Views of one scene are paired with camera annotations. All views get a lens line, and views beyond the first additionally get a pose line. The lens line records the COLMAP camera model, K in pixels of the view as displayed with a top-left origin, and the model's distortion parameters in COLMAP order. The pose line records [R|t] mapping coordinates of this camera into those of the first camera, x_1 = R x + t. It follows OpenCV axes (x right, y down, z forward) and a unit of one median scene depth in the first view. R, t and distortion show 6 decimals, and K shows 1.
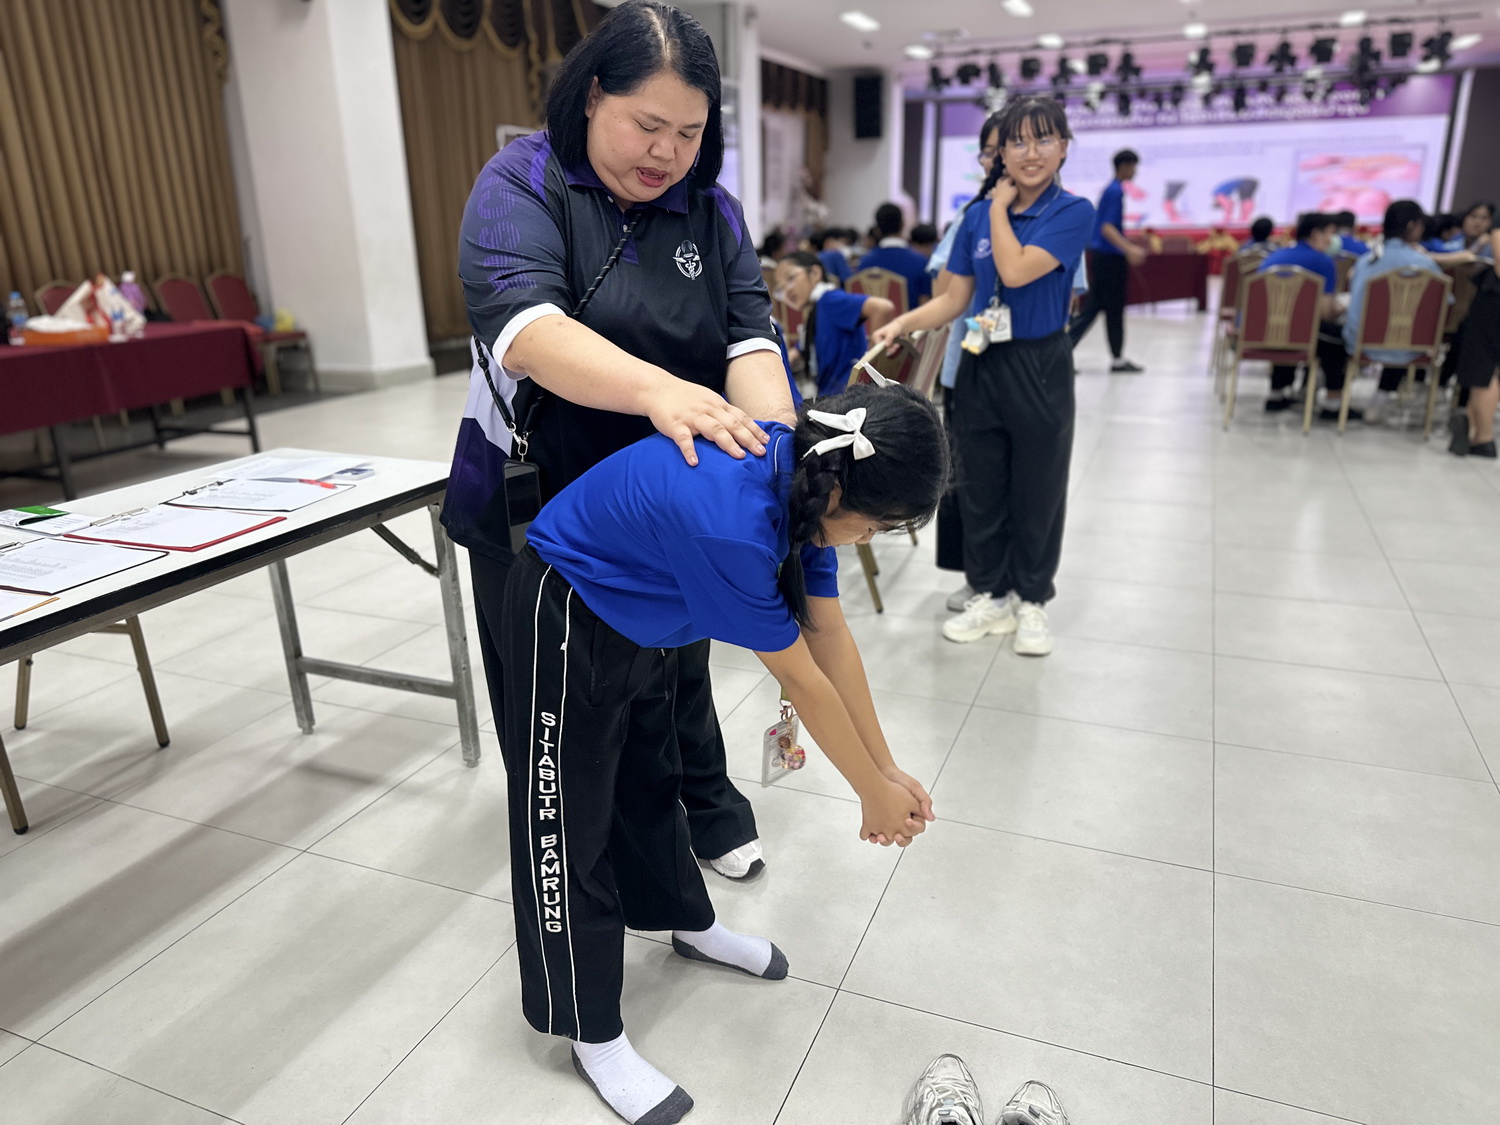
lens RADIAL K [[1081.6, 0, 750.0], [0, 1081.6, 562.5], [0, 0, 1]] dist [0.037556, -0.044034]
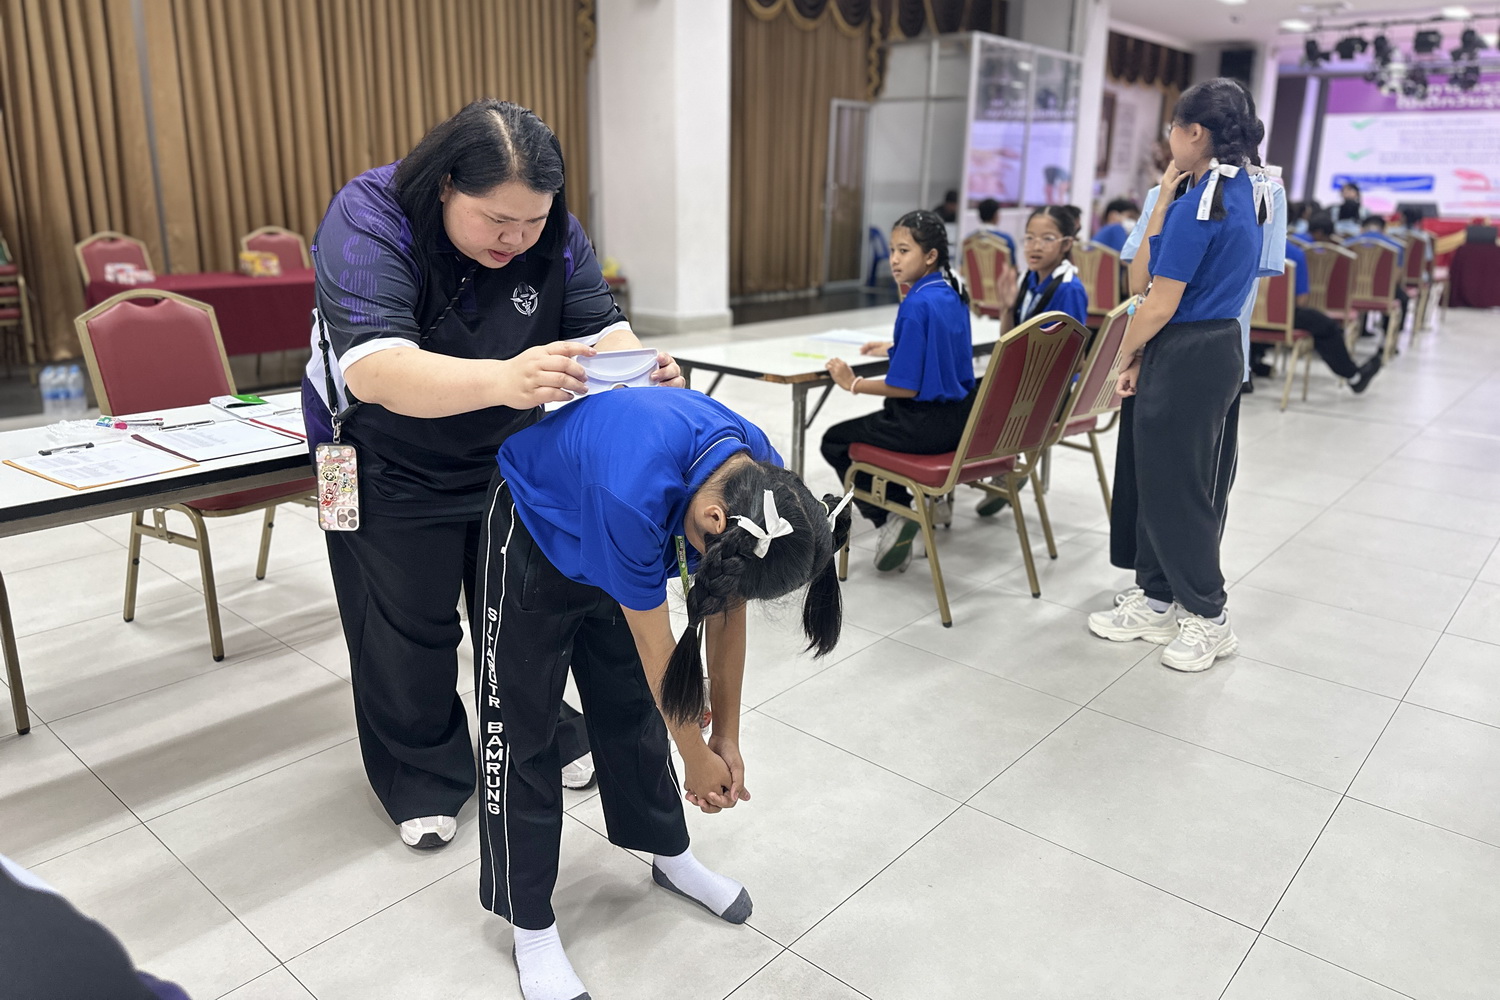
lens RADIAL K [[1083.0, 0, 727.5], [0, 1083.0, 440.2], [0, 0, 1]] dist [0.038381, -0.041979]
pose [[0.944347, 0.109312, -0.310258, 0.143053], [-0.132949, 0.989538, -0.056021, -0.001181], [0.300888, 0.094151, 0.949000, -0.002907]]
